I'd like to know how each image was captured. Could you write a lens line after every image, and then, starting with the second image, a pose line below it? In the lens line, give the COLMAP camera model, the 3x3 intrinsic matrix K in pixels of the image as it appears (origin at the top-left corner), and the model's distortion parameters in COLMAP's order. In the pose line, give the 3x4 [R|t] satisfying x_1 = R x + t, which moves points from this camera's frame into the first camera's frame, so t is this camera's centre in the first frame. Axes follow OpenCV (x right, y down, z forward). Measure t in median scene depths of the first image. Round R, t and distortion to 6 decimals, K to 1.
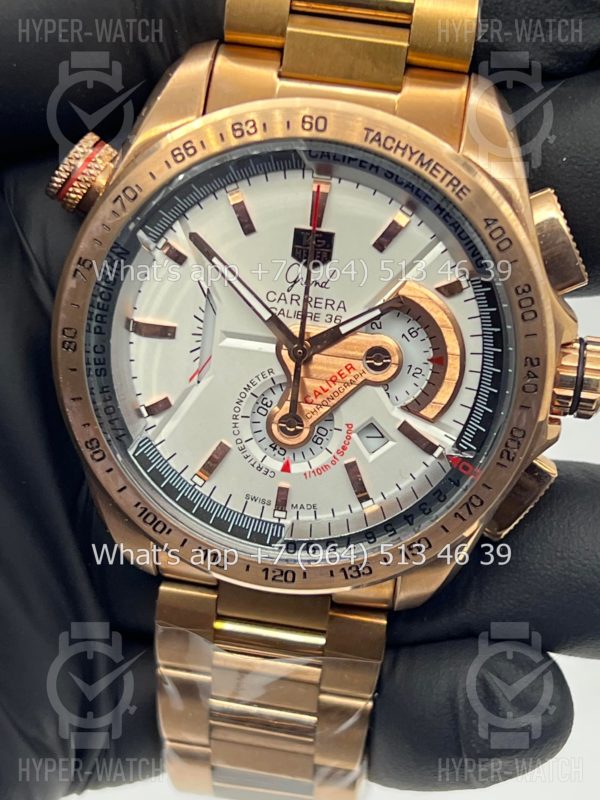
lens RADIAL K [[1899.0, 0, 286.8], [0, 1899.0, 426.8], [0, 0, 1]] dist [0.209040, 0.000000]
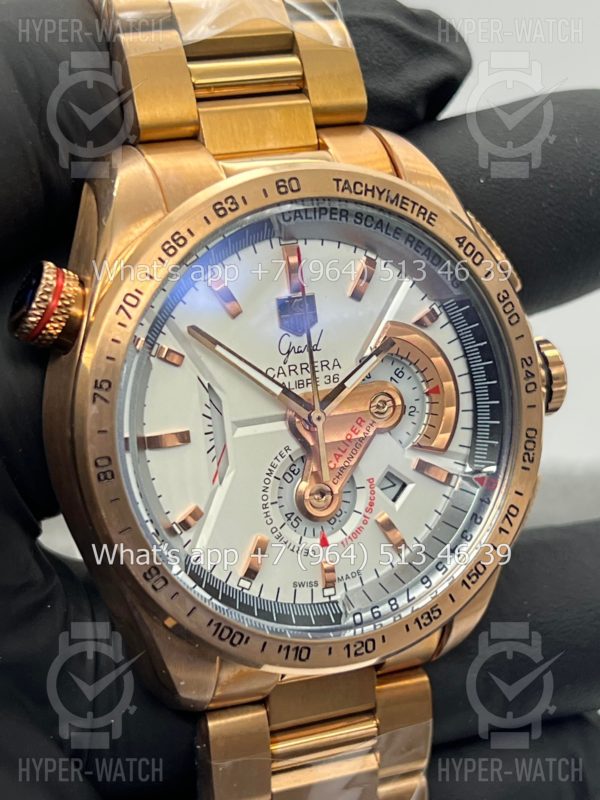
lens RADIAL K [[1899.0, 0, 293.3], [0, 1899.0, 405.4], [0, 0, 1]] dist [0.209040, 0.000000]
pose [[0.854833, -0.258664, 0.449837, -0.441909], [0.326222, 0.942051, -0.078231, 0.027235], [-0.403533, 0.213621, 0.889678, 0.129775]]
